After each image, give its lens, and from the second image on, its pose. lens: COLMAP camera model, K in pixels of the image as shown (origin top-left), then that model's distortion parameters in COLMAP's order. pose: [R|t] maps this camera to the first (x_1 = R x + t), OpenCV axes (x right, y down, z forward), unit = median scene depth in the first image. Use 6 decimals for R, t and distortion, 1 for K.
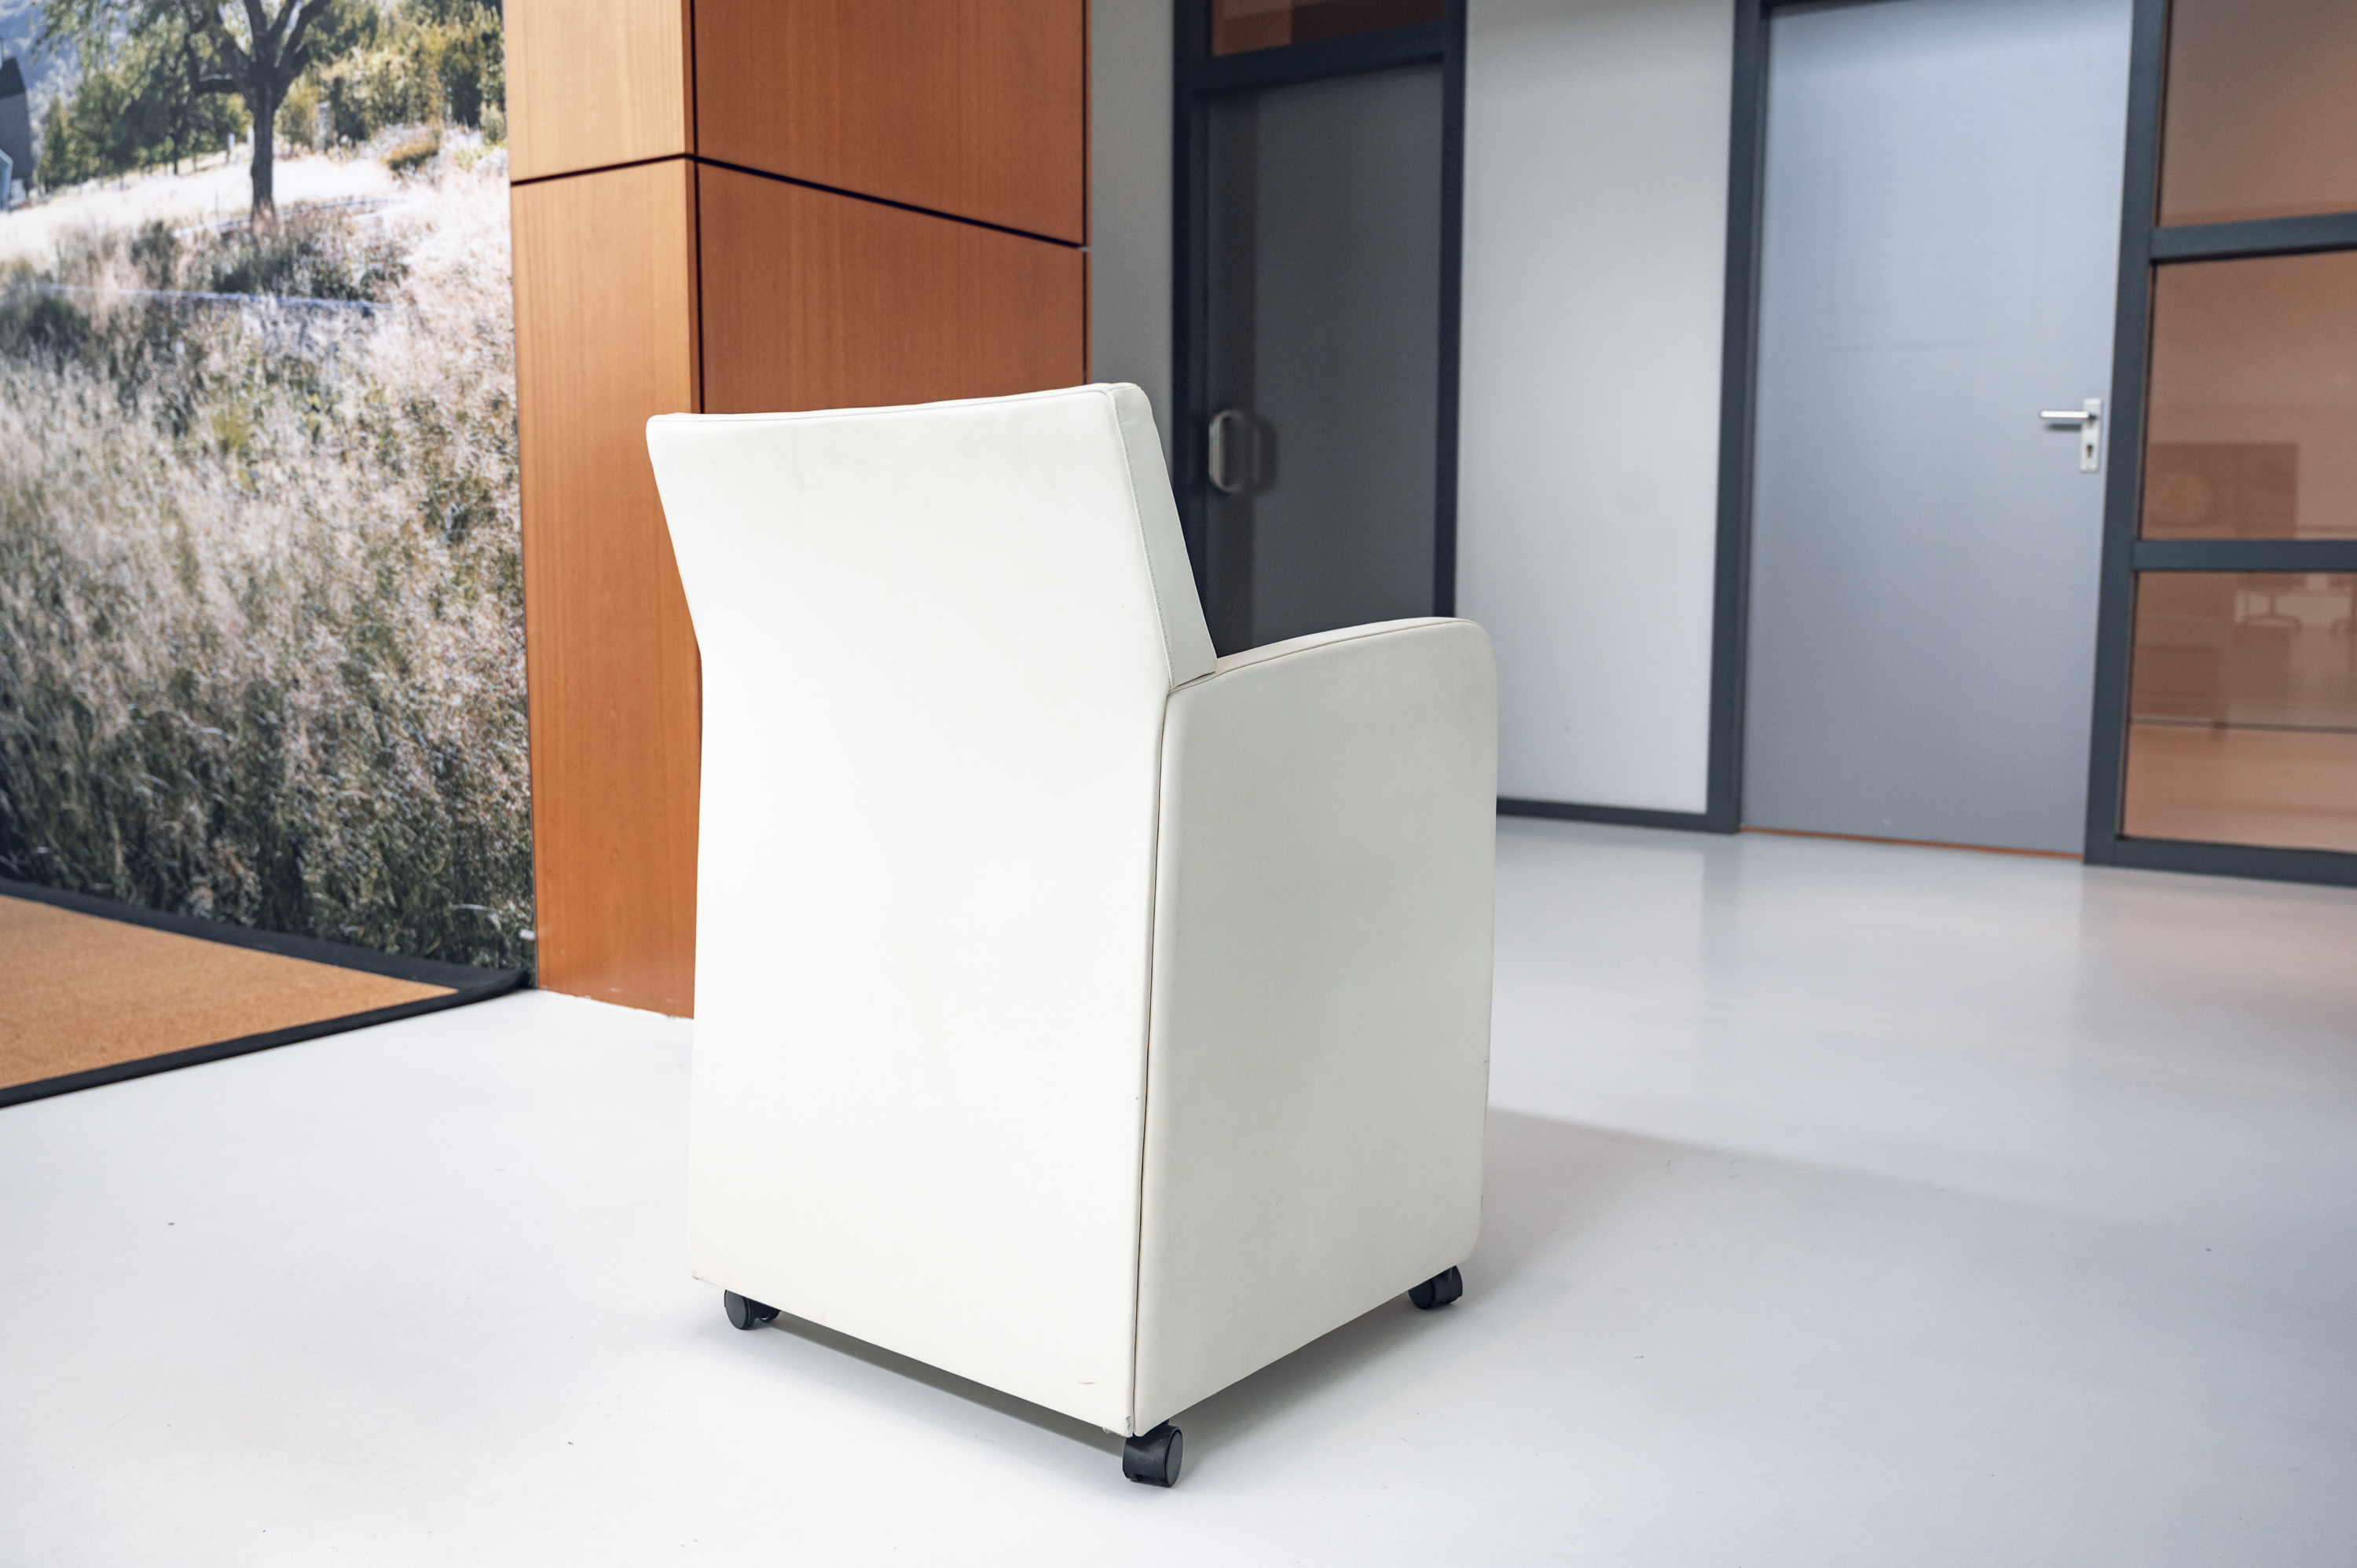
lens RADIAL K [[1910.5, 0, 1178.5], [0, 1910.5, 784.0], [0, 0, 1]] dist [-0.005655, 0.001702]
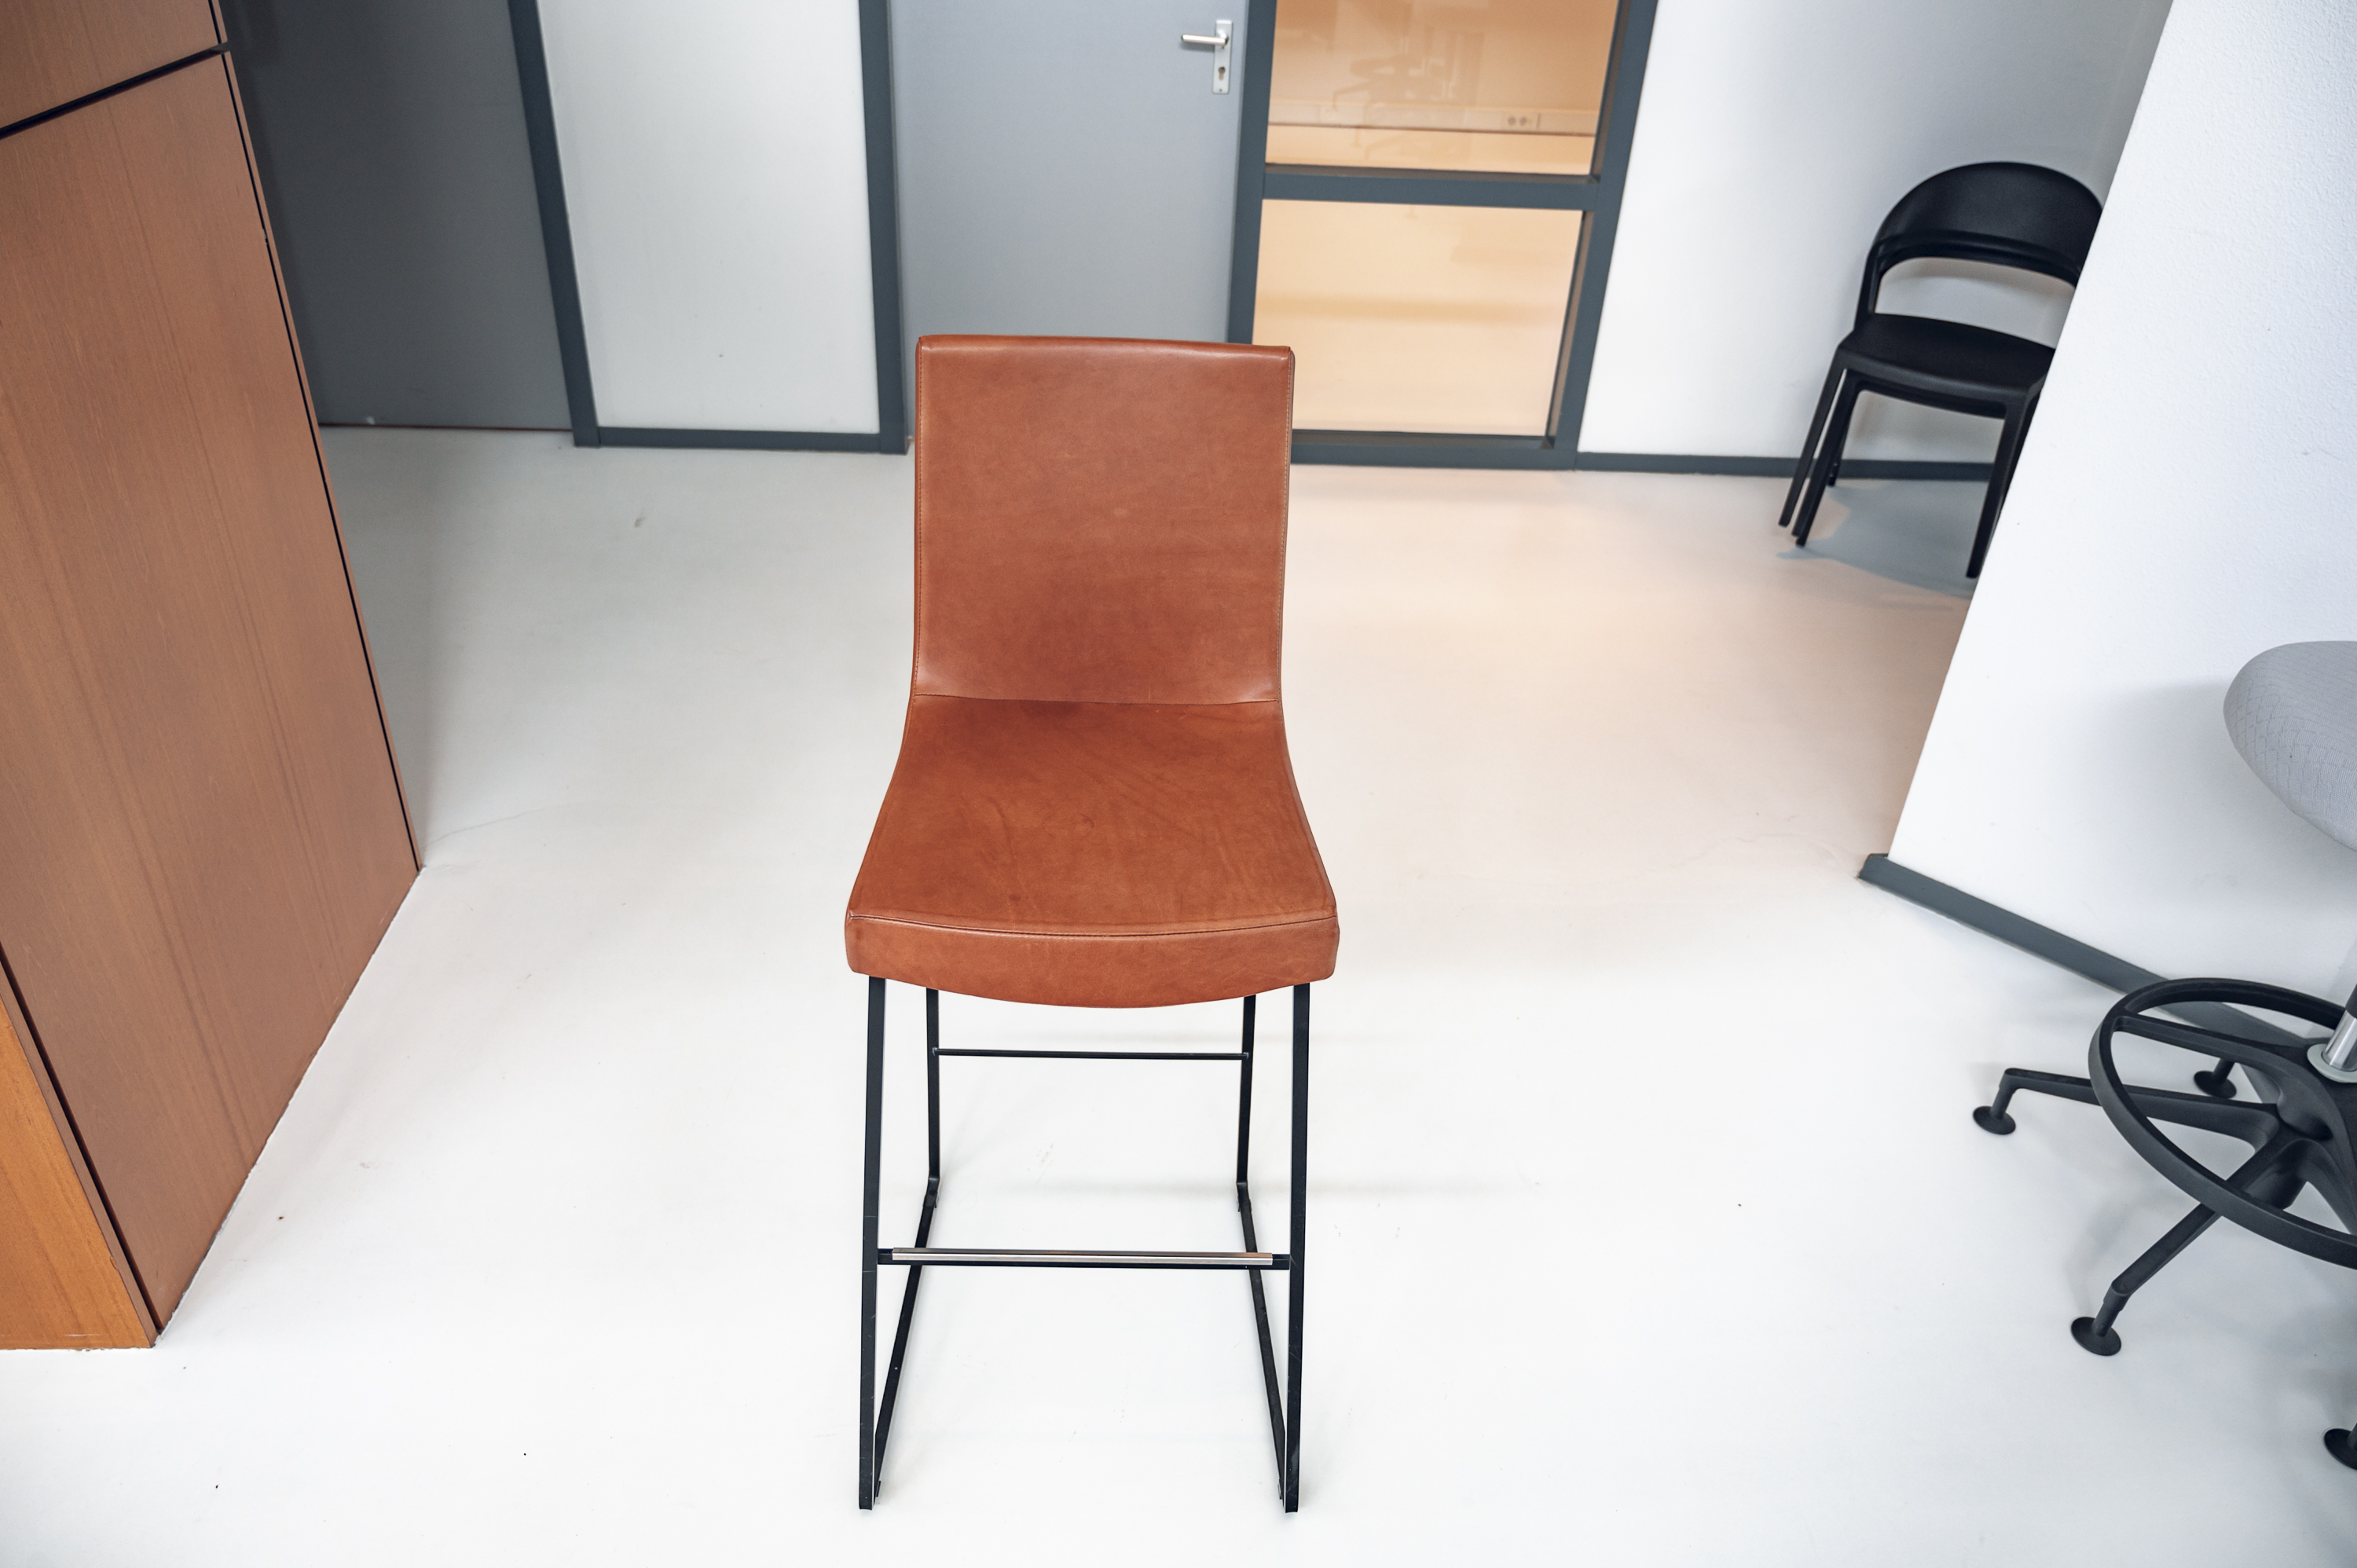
lens RADIAL K [[1683.0, 0, 1173.1], [0, 1683.0, 781.8], [0, 0, 1]] dist [-0.006137, -0.004482]
pose [[0.801434, -0.293343, 0.521204, -0.179863], [0.028574, 0.889242, 0.456543, -0.339897], [-0.597400, -0.350996, 0.721051, 0.301849]]
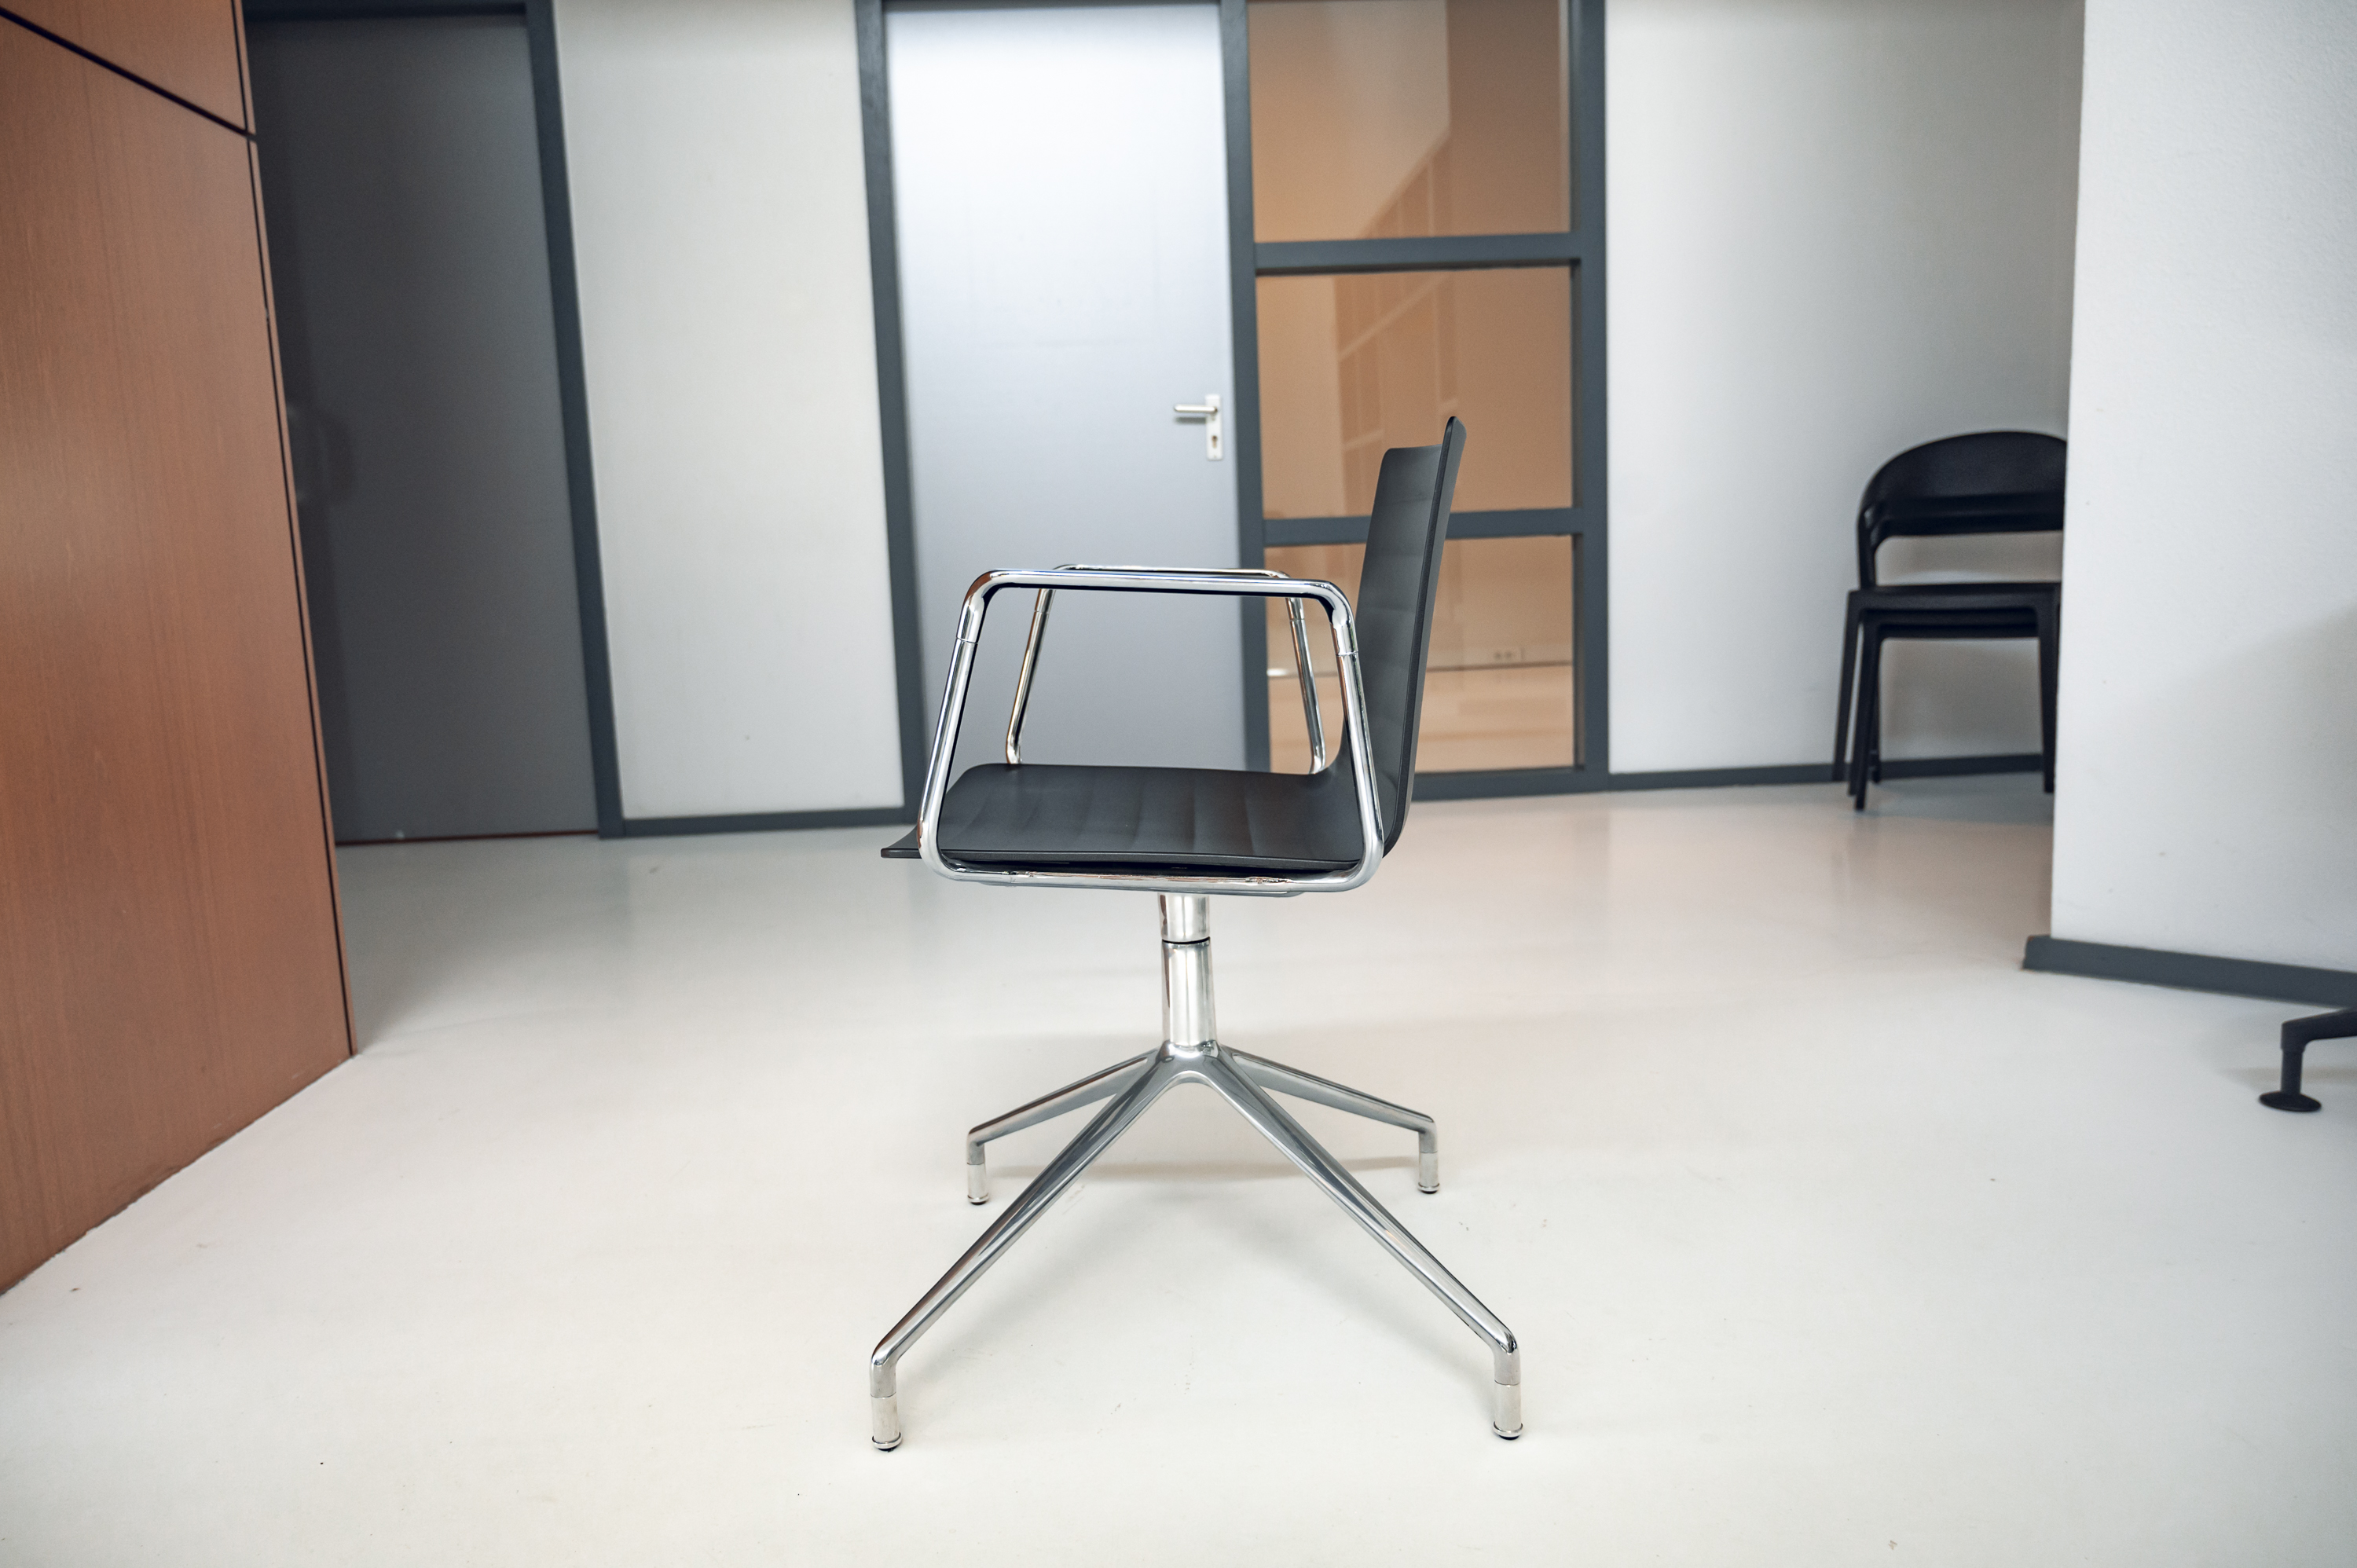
lens RADIAL K [[1626.3, 0, 1164.7], [0, 1626.3, 789.0], [0, 0, 1]] dist [-0.008224, -0.000971]
pose [[0.804506, -0.119477, 0.581803, -0.168908], [0.112363, 0.992486, 0.048439, -0.029729], [-0.583219, 0.026403, 0.811886, 0.338864]]
